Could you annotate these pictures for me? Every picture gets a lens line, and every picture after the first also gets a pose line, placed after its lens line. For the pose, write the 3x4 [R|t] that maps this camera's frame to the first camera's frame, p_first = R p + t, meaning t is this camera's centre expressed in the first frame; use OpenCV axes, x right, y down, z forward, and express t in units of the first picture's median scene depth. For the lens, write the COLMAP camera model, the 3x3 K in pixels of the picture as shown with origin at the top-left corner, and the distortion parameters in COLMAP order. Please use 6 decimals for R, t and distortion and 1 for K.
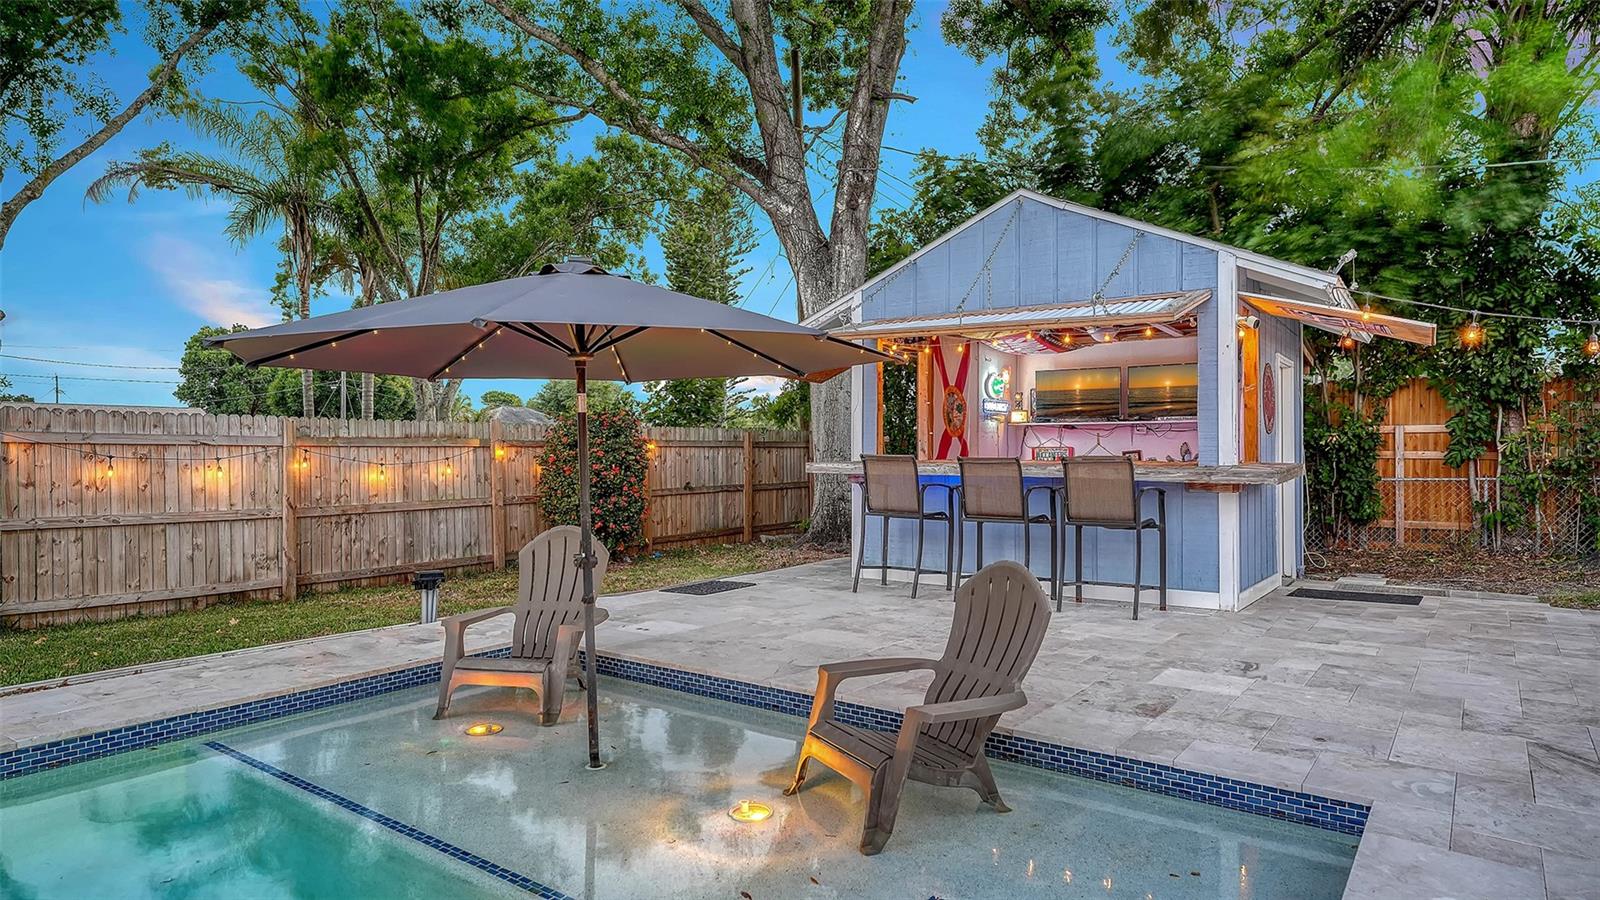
lens RADIAL K [[936.6, 0, 800.0], [0, 936.6, 450.0], [0, 0, 1]] dist [0.001956, 0.022146]
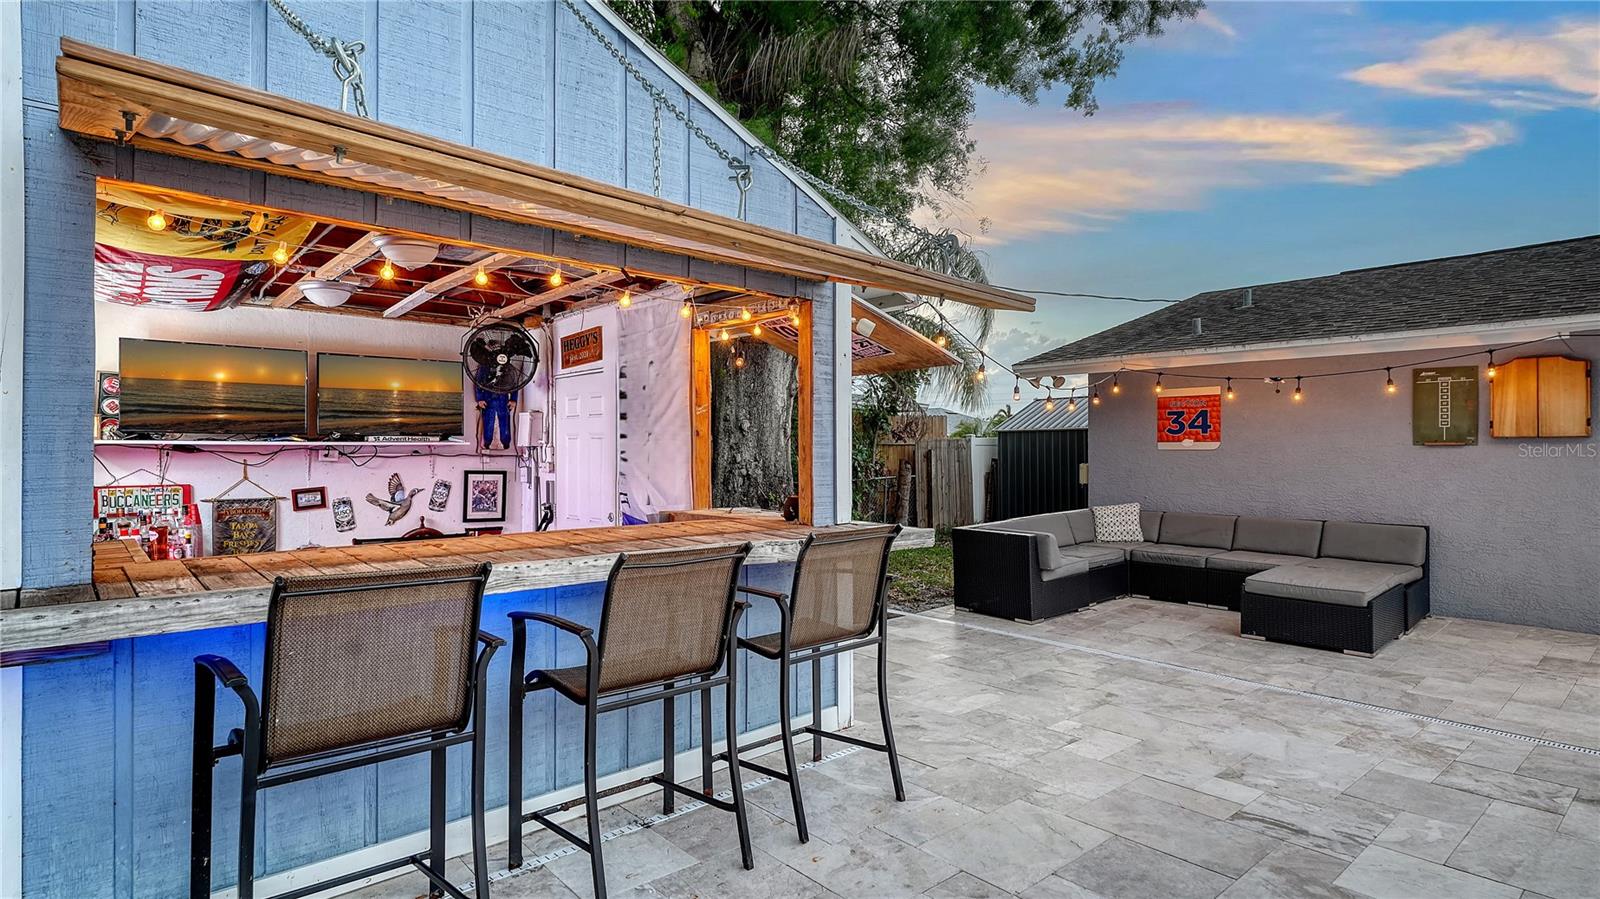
lens RADIAL K [[804.1, 0, 797.1], [0, 804.1, 461.3], [0, 0, 1]] dist [0.001594, 0.000188]
pose [[0.199480, -0.011543, 0.979834, -0.098603], [-0.000399, 0.999930, 0.011861, -0.022665], [-0.979902, -0.002757, 0.199462, 0.565445]]
